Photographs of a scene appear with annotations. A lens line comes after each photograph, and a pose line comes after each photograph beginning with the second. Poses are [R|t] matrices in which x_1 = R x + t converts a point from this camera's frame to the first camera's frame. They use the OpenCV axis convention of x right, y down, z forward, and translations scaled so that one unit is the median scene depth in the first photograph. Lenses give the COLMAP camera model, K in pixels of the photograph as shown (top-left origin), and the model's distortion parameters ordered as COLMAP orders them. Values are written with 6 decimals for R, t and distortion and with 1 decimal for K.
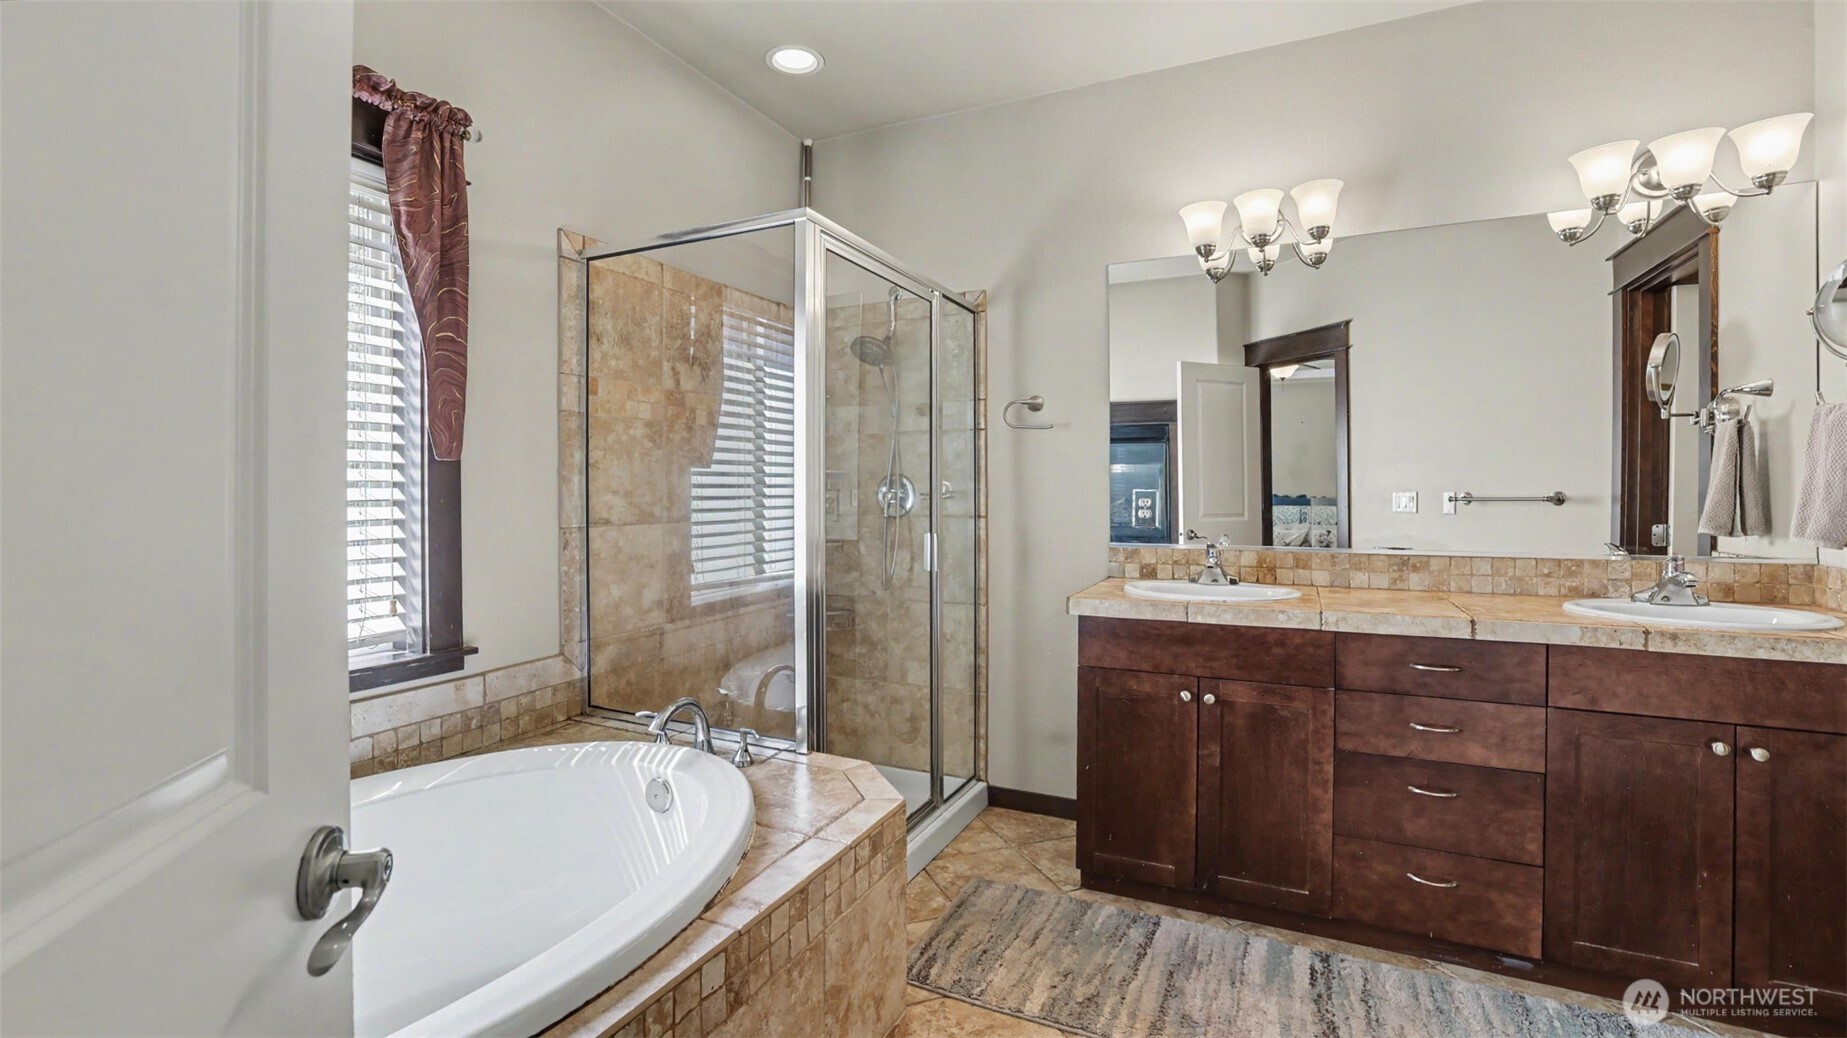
lens RADIAL K [[813.2, 0, 907.5], [0, 813.2, 508.2], [0, 0, 1]] dist [-0.041775, 0.012901]
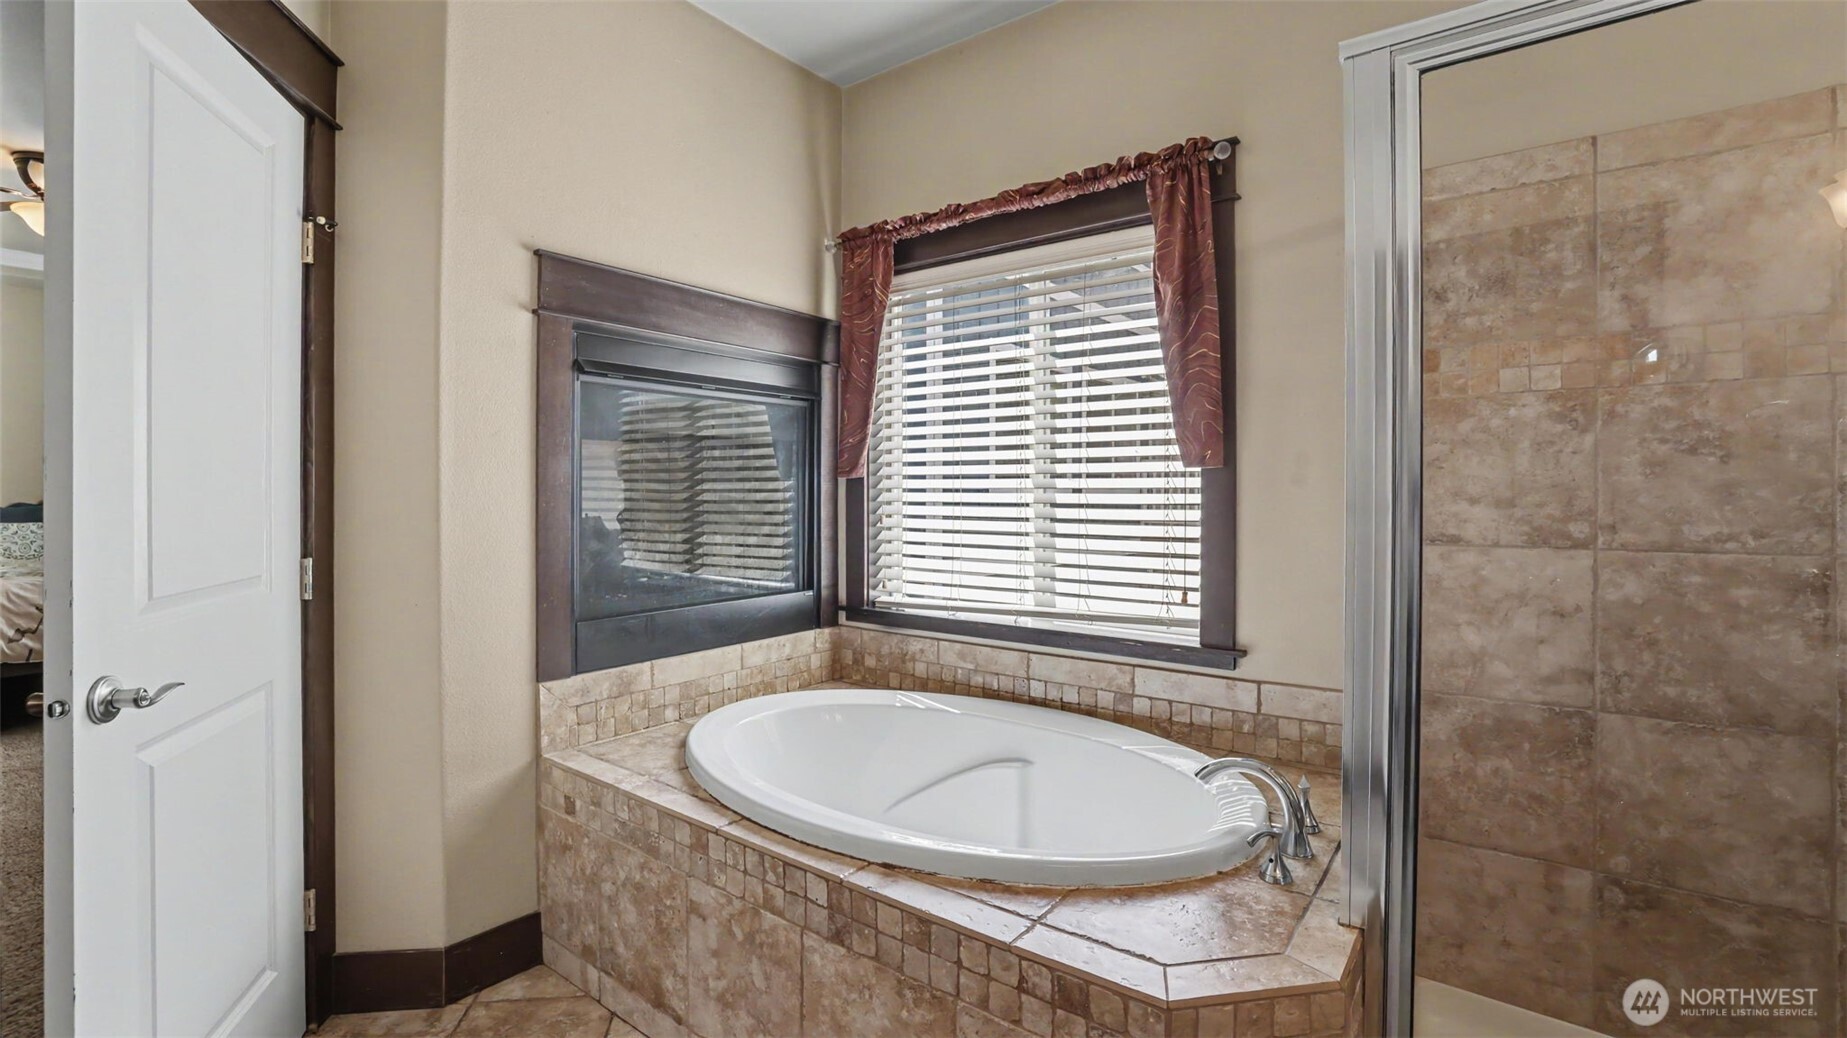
lens RADIAL K [[813.2, 0, 911.5], [0, 813.2, 510.0], [0, 0, 1]] dist [-0.041775, 0.012901]
pose [[-0.203973, 0.019391, -0.978784, 0.449755], [-0.025210, 0.999368, 0.025053, -0.016320], [0.978652, 0.029785, -0.203356, 0.669049]]
